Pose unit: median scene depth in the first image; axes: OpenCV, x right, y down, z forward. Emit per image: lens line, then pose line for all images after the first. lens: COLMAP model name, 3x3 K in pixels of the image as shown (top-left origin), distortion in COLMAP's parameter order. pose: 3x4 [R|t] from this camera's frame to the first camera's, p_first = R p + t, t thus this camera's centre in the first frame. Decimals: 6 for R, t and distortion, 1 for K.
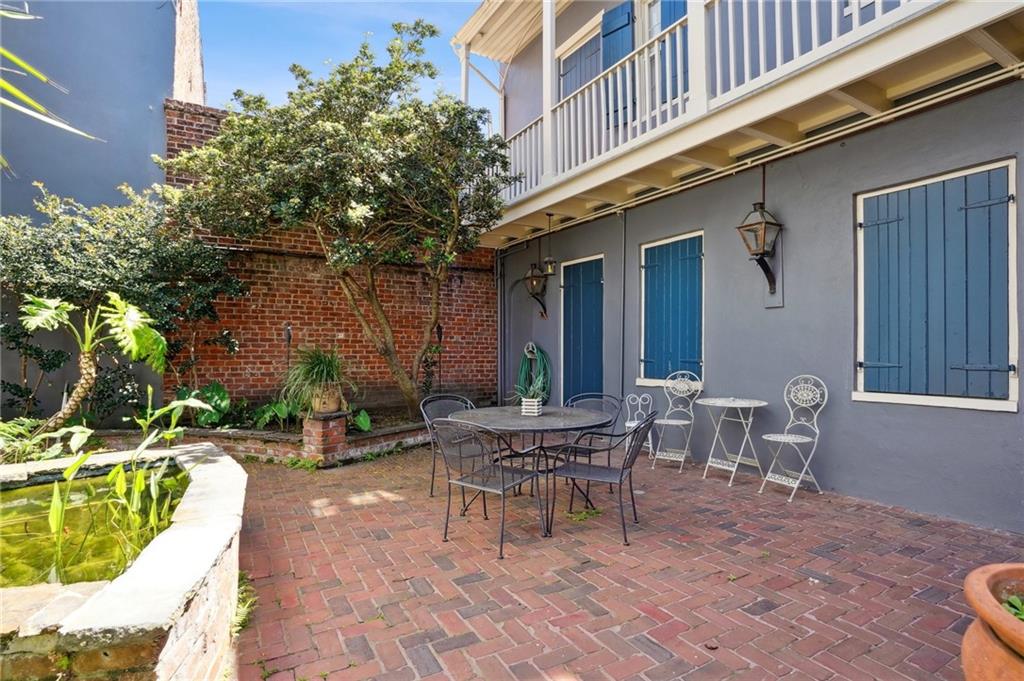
lens RADIAL K [[505.2, 0, 516.3], [0, 505.2, 343.3], [0, 0, 1]] dist [-0.044217, 0.000445]
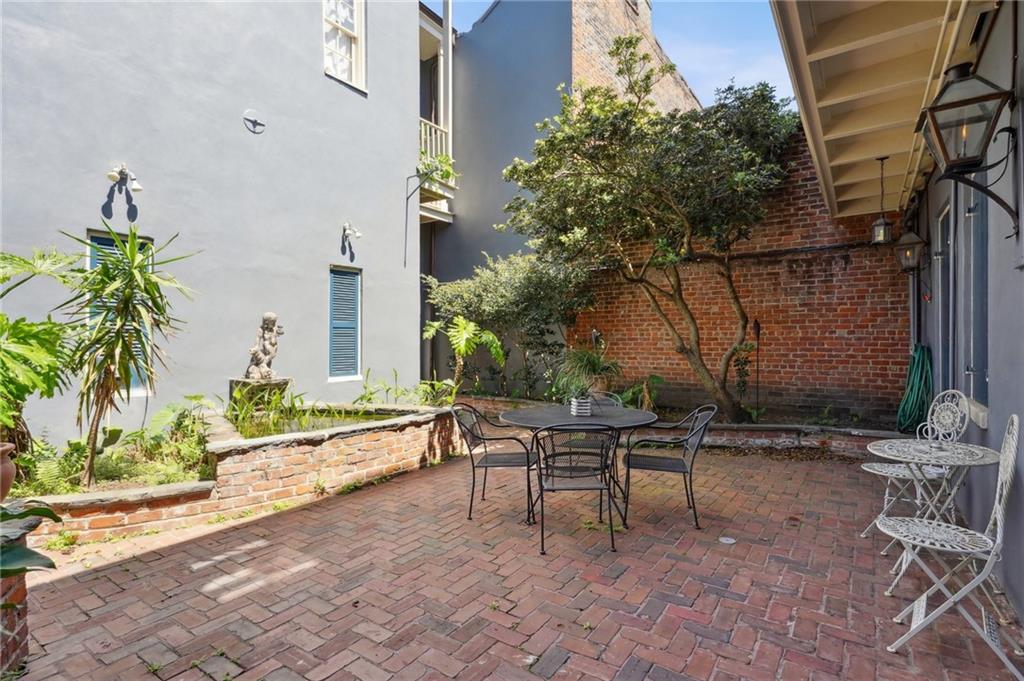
lens RADIAL K [[505.2, 0, 516.3], [0, 505.2, 343.3], [0, 0, 1]] dist [-0.044217, 0.000445]
pose [[0.414336, -0.001090, -0.910124, 0.488205], [0.016952, 0.999835, 0.006520, -0.009472], [0.909966, -0.018130, 0.414286, 0.241224]]
